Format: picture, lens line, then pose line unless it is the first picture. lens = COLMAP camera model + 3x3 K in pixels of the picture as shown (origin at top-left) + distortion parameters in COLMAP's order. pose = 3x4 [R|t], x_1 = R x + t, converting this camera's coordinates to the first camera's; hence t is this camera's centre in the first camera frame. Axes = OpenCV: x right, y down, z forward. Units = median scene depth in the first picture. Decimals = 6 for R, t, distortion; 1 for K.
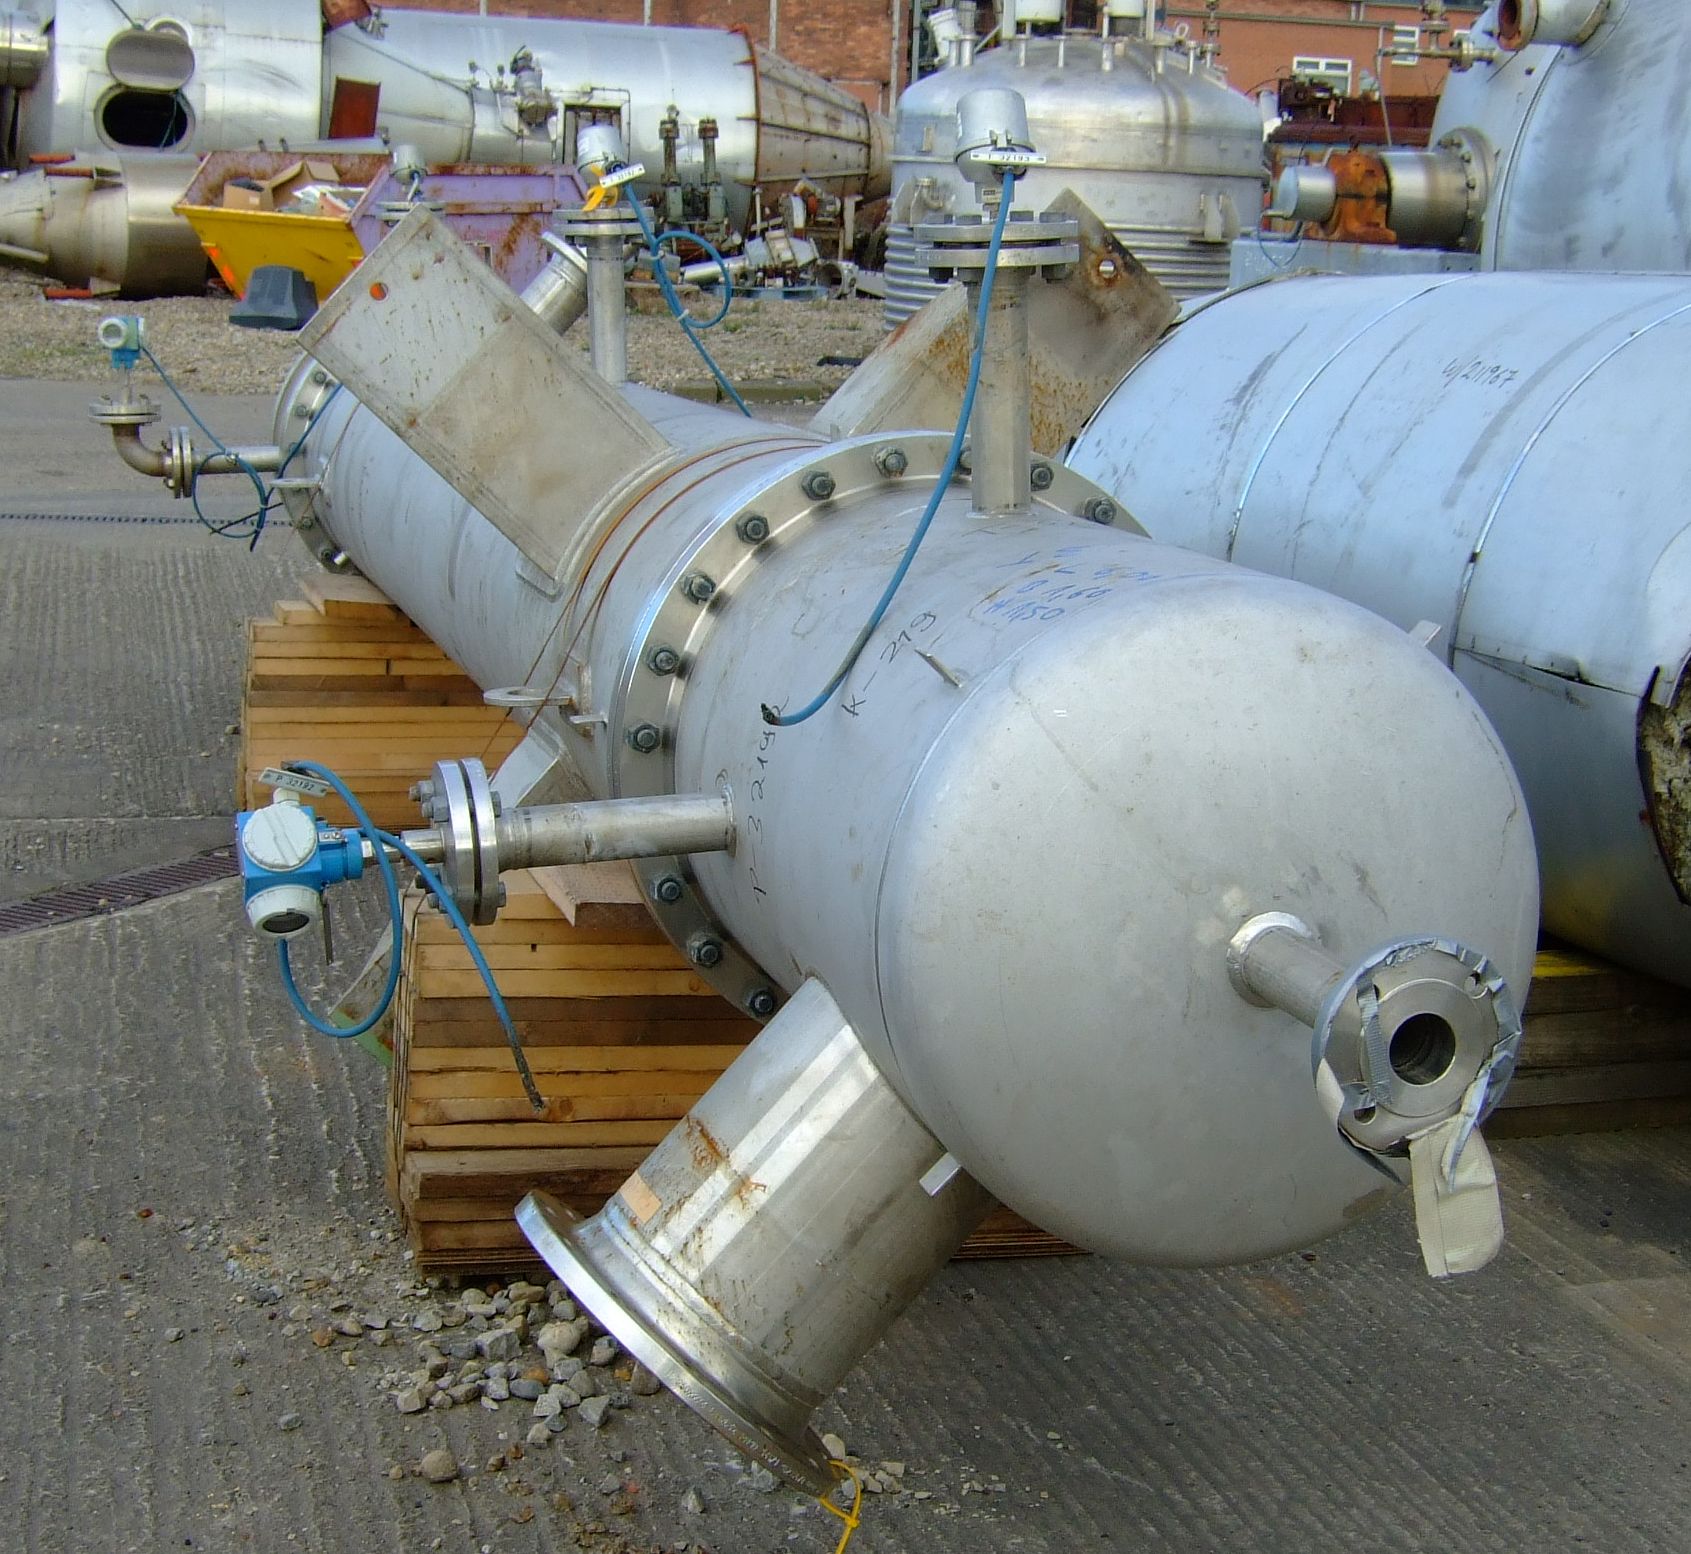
lens RADIAL K [[3415.8, 0, 845.5], [0, 3415.8, 777.0], [0, 0, 1]] dist [0.037668, -0.099609]
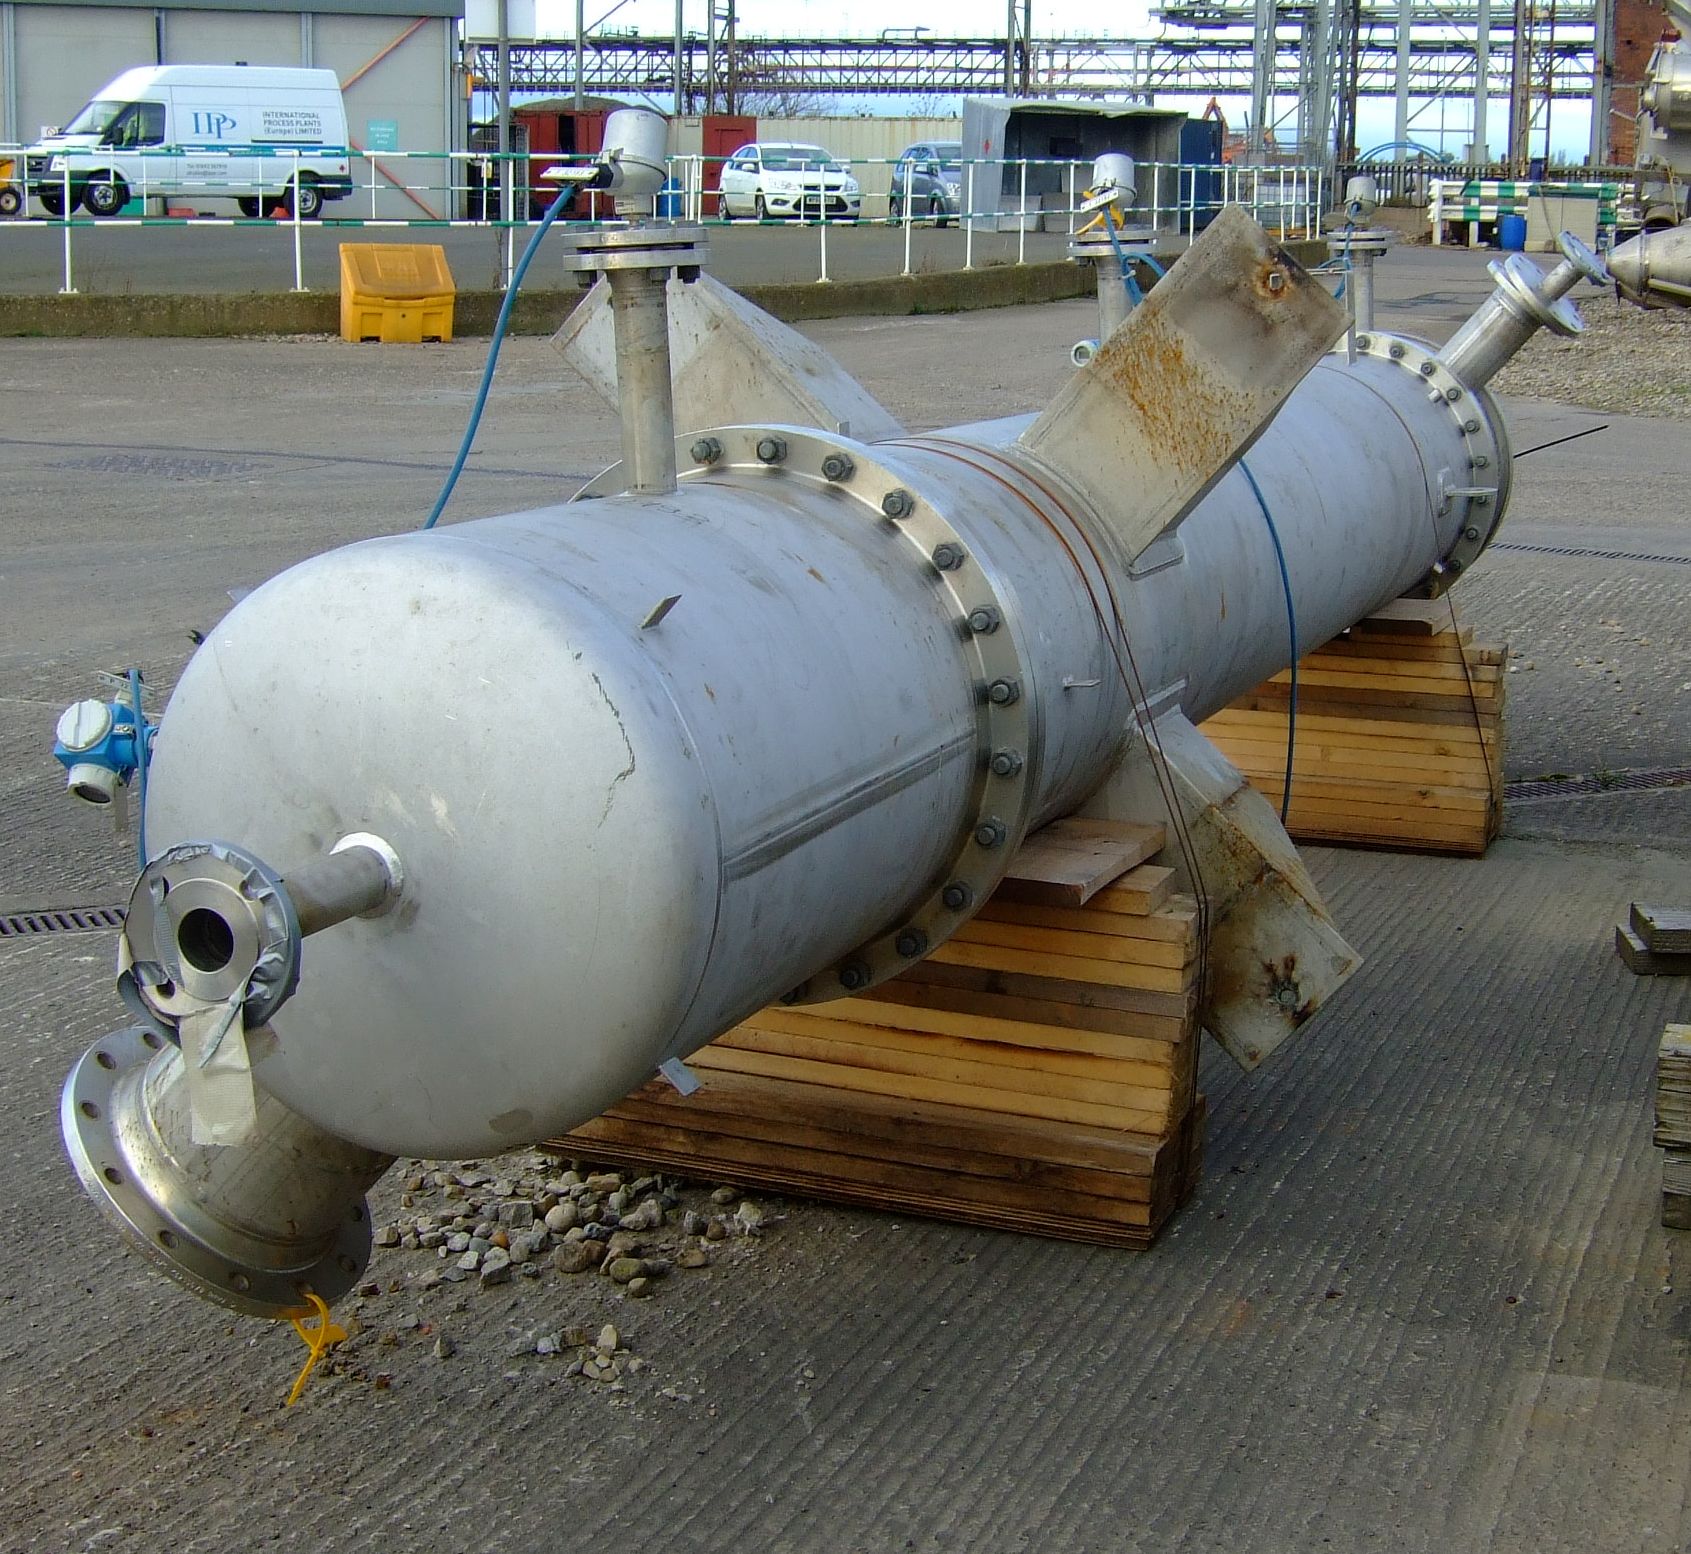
lens RADIAL K [[3415.8, 0, 845.5], [0, 3415.8, 777.0], [0, 0, 1]] dist [0.037668, -0.099609]
pose [[0.766647, 0.084702, -0.636458, 0.647656], [-0.095834, 0.995252, 0.017014, -0.008830], [0.634877, 0.047951, 0.771124, 0.157559]]
